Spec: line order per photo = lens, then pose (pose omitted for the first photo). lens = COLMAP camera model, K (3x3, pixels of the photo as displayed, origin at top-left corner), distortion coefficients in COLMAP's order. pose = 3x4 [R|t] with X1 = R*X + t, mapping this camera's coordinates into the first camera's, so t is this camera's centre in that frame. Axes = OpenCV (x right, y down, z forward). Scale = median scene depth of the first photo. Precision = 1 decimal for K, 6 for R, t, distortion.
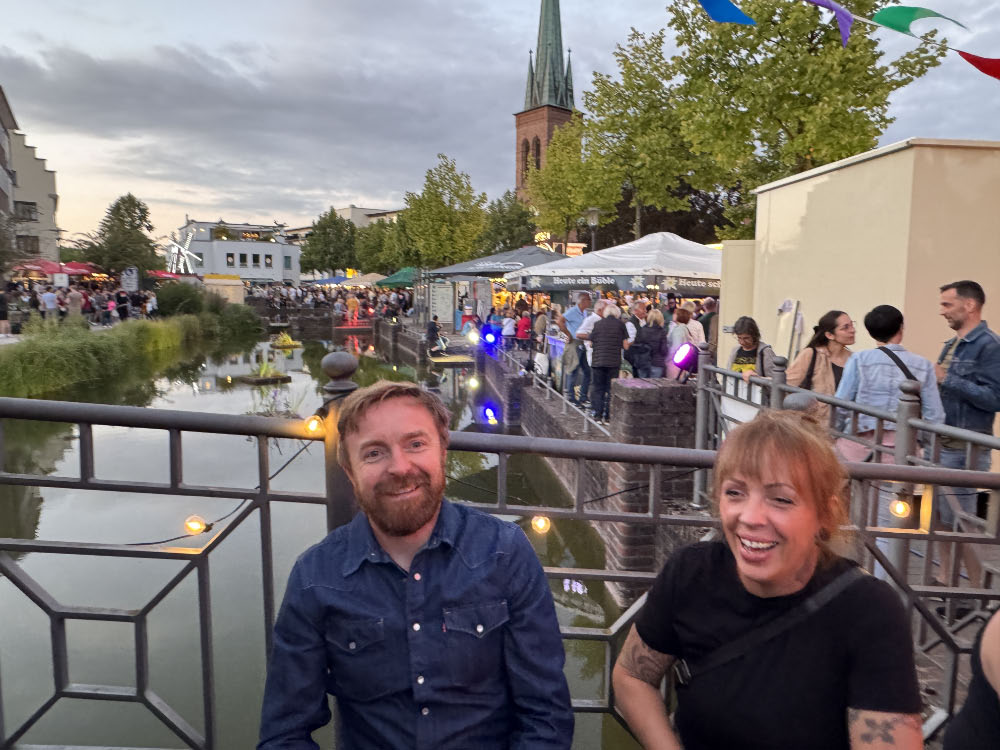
lens RADIAL K [[695.7, 0, 500.0], [0, 695.7, 375.0], [0, 0, 1]] dist [-0.004006, 0.002982]
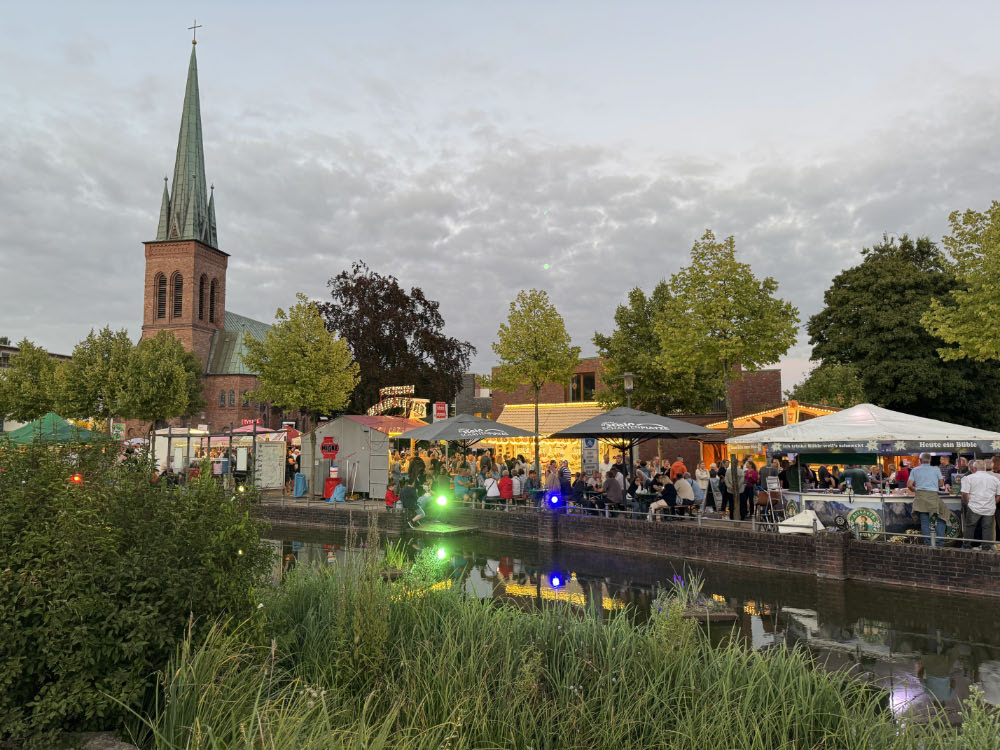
lens RADIAL K [[739.4, 0, 500.0], [0, 739.4, 375.0], [0, 0, 1]] dist [0.108093, -0.195264]
pose [[0.803495, 0.056624, 0.592613, -0.606828], [0.072077, 0.978890, -0.191259, -0.027722], [-0.590933, 0.196389, 0.782451, 0.188396]]
